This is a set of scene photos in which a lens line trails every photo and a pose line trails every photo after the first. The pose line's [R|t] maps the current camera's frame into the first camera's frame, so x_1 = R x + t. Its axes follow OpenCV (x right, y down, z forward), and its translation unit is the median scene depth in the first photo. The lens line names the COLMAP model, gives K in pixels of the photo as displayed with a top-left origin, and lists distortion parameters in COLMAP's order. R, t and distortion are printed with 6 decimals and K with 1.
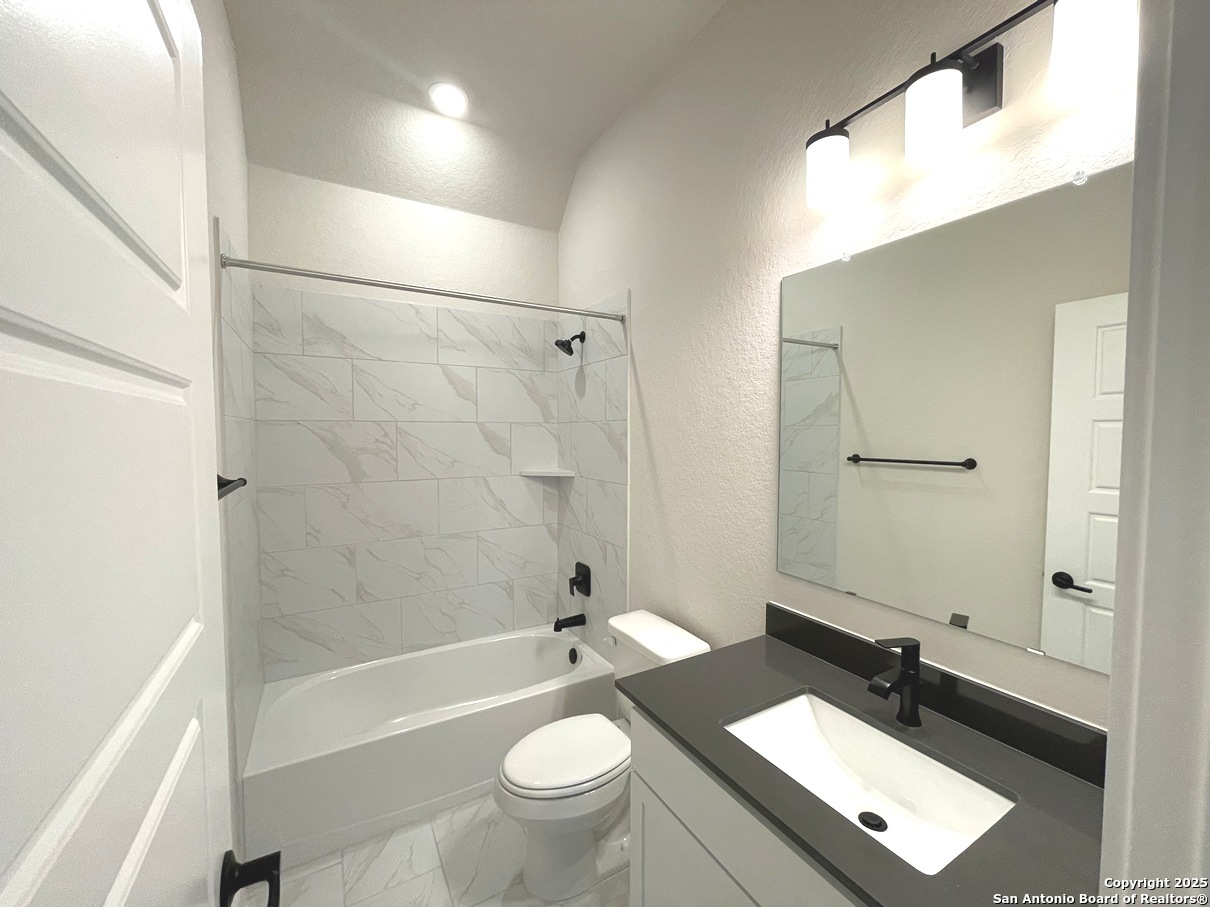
lens RADIAL K [[485.8, 0, 675.2], [0, 485.8, 455.9], [0, 0, 1]] dist [-0.000346, -0.000012]
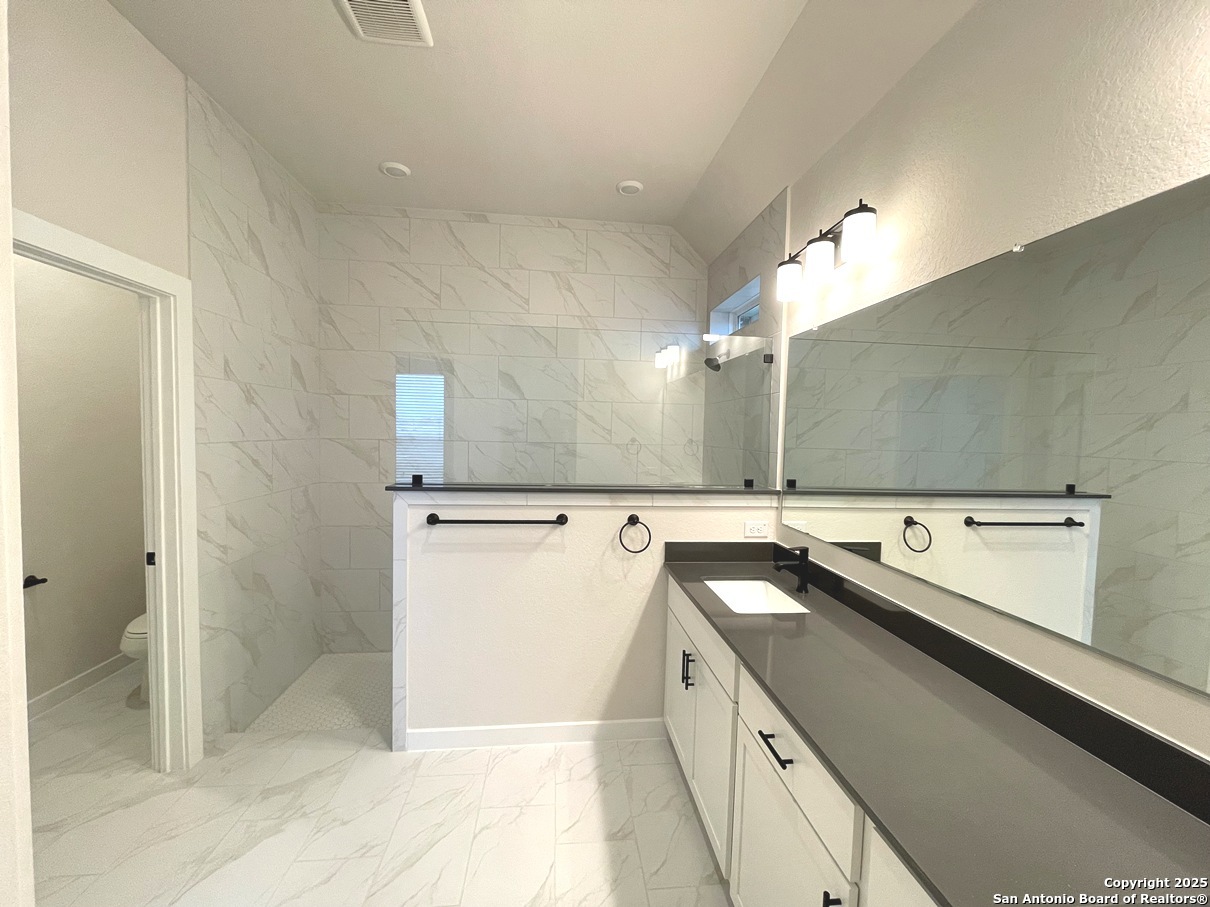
lens RADIAL K [[481.1, 0, 605.0], [0, 481.1, 453.5], [0, 0, 1]] dist [-0.000629, -0.000098]
pose [[0.887702, 0.047626, -0.457948, 0.613071], [-0.045560, 0.998840, 0.015563, 0.034979], [0.458158, 0.007049, 0.888843, -0.921210]]
